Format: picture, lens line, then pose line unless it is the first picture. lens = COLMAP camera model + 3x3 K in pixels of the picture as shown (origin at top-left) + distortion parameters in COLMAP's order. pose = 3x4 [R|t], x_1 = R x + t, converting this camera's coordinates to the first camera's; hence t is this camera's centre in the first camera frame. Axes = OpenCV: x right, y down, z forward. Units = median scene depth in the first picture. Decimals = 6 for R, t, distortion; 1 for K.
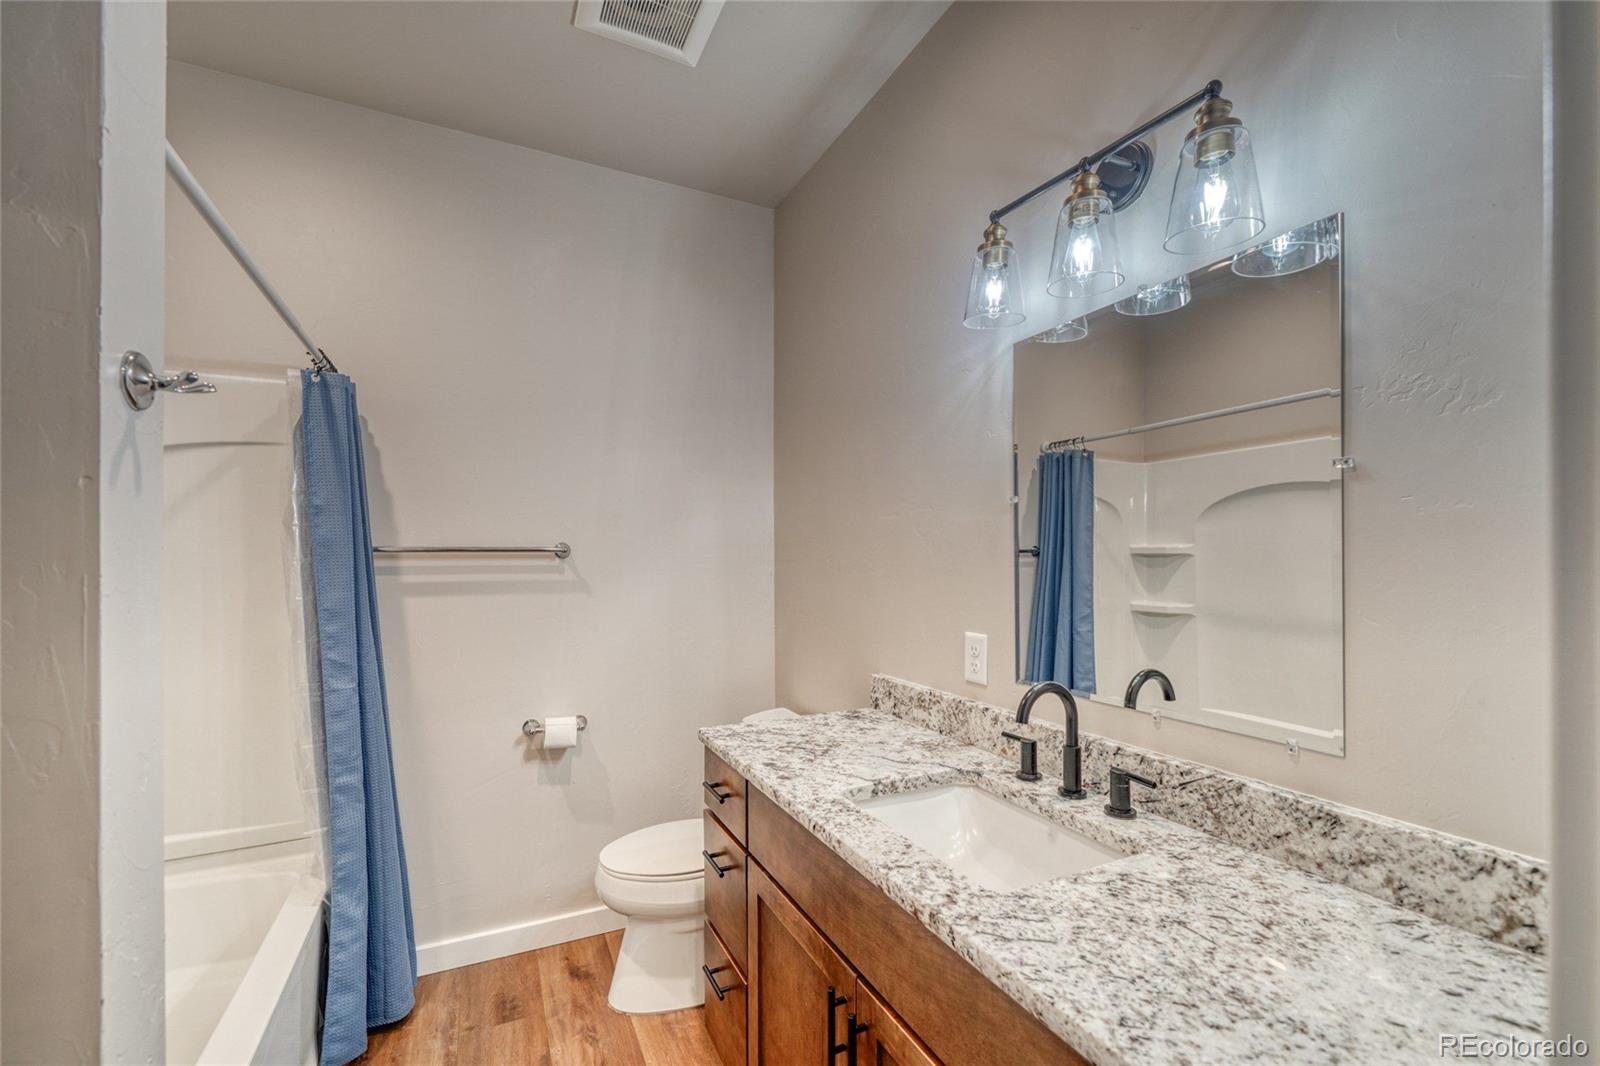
lens RADIAL K [[663.6, 0, 796.6], [0, 663.6, 572.6], [0, 0, 1]] dist [-0.000036, 0.000194]
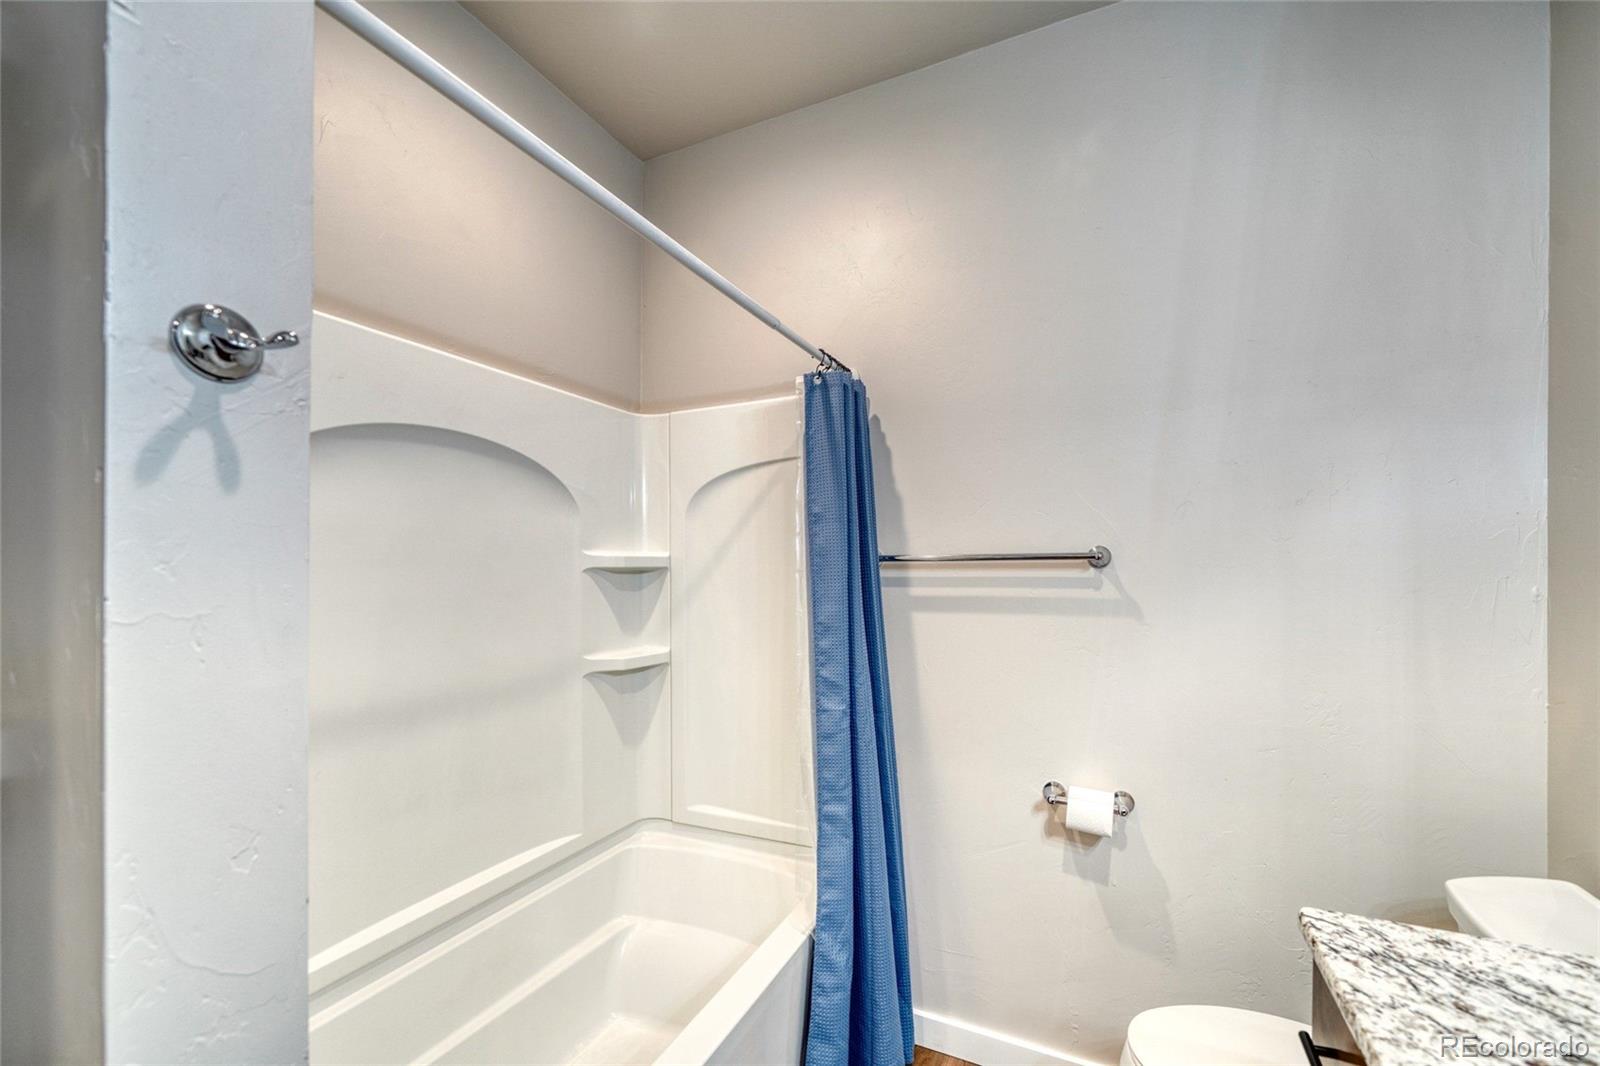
lens RADIAL K [[663.6, 0, 796.6], [0, 663.6, 572.6], [0, 0, 1]] dist [-0.000036, 0.000194]
pose [[0.621276, 0.006880, -0.783562, 0.007461], [-0.015026, 0.999882, -0.003135, -0.010807], [0.783448, 0.013722, 0.621306, 0.335815]]
